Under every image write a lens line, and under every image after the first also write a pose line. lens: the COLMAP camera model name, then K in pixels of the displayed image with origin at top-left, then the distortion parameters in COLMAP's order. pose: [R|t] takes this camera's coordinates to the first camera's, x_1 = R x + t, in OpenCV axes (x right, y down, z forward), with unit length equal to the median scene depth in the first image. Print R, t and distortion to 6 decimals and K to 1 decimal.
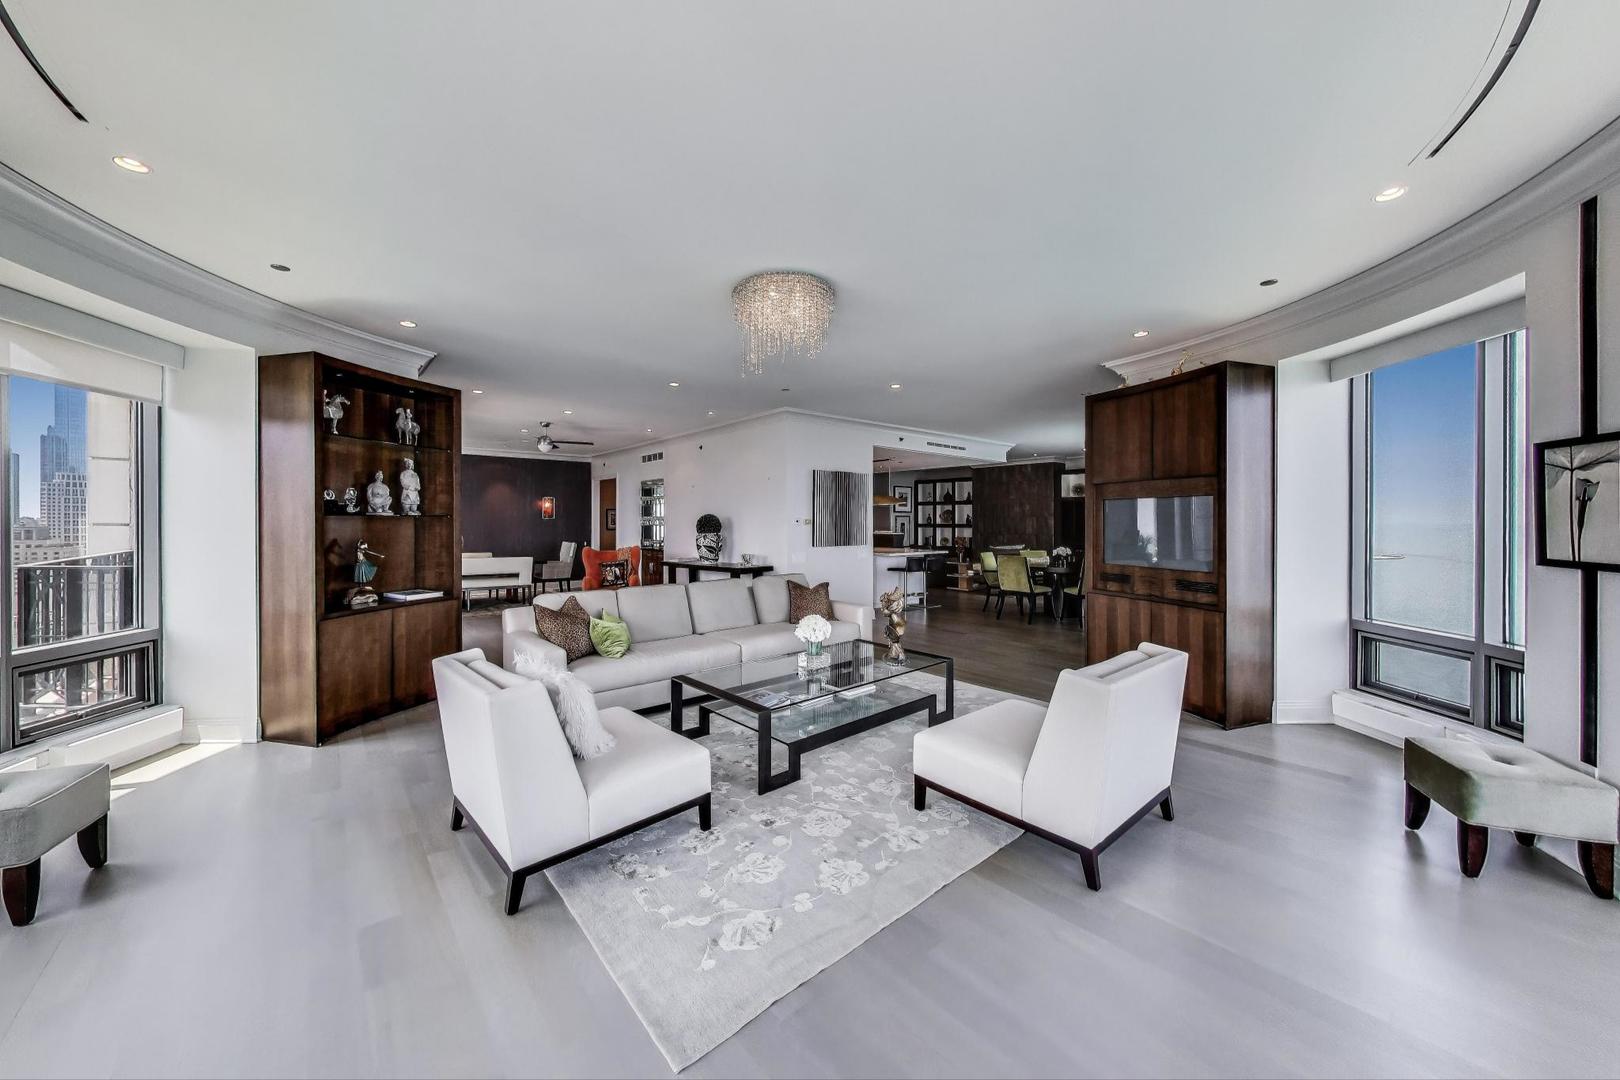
lens RADIAL K [[565.6, 0, 807.9], [0, 565.6, 524.7], [0, 0, 1]] dist [-0.000102, -0.000002]
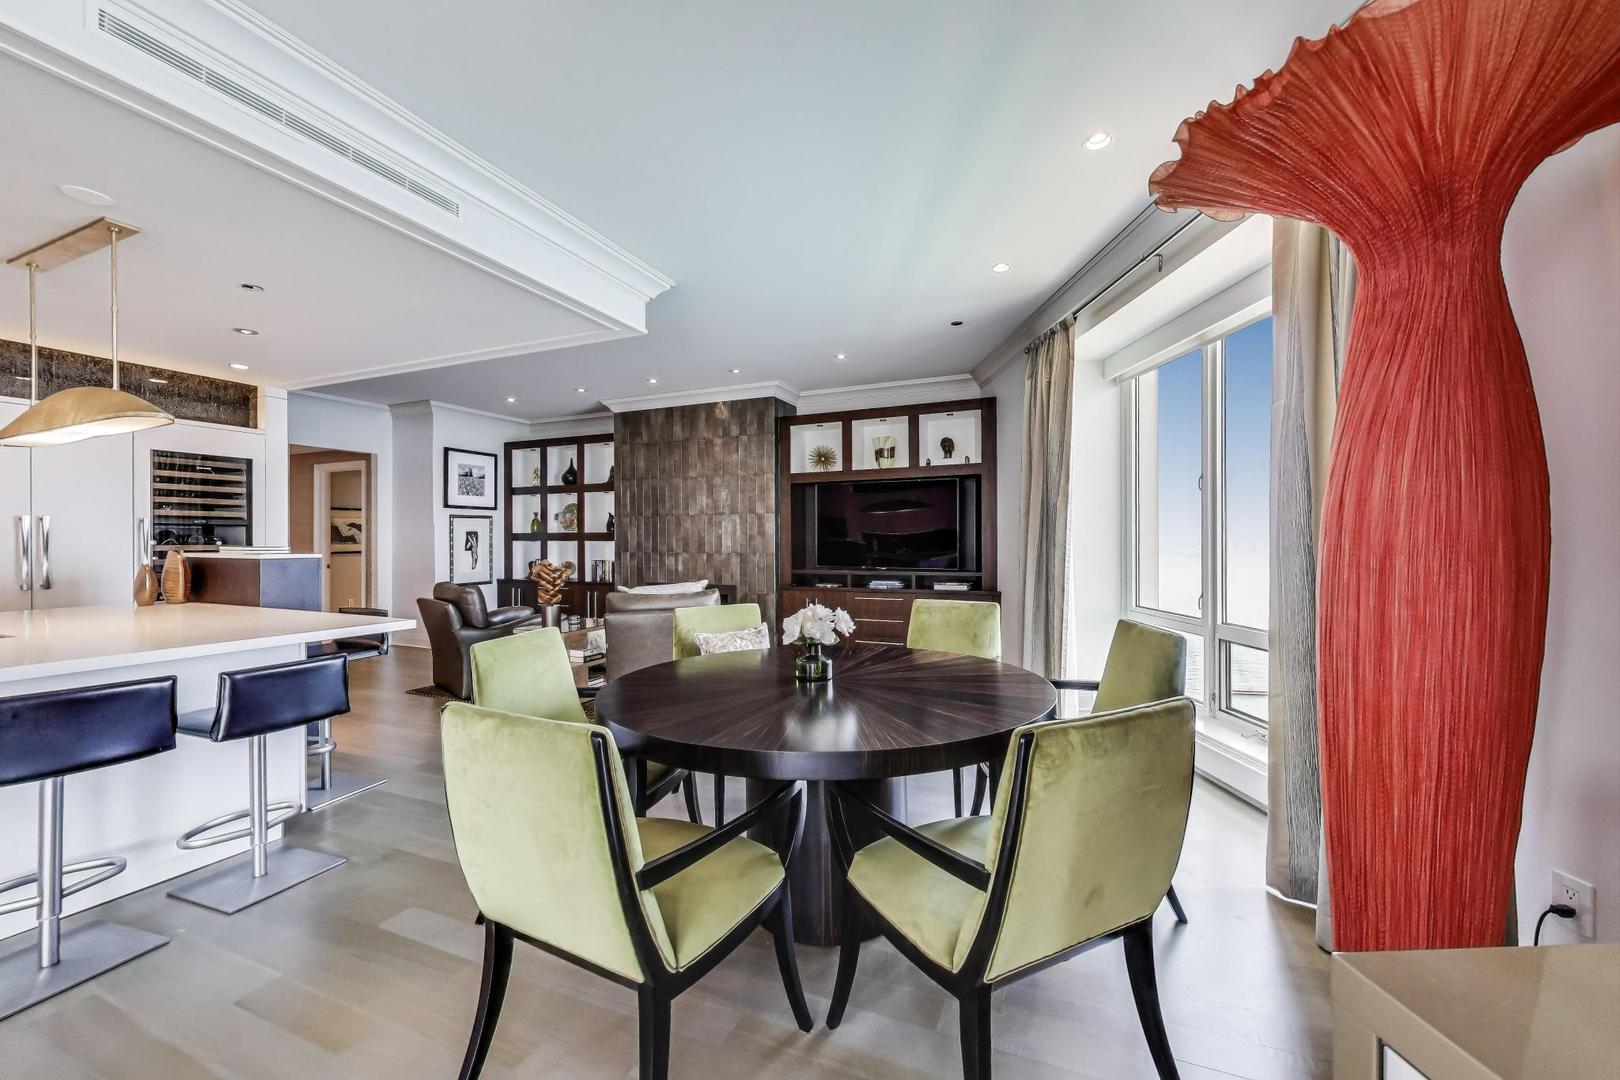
lens RADIAL K [[625.8, 0, 801.8], [0, 625.8, 540.6], [0, 0, 1]] dist [-0.001187, 0.000020]
pose [[0.895160, -0.002406, 0.445739, 0.192443], [0.003939, 0.999989, -0.002511, 0.007365], [-0.445728, 0.004004, 0.895160, 0.453759]]
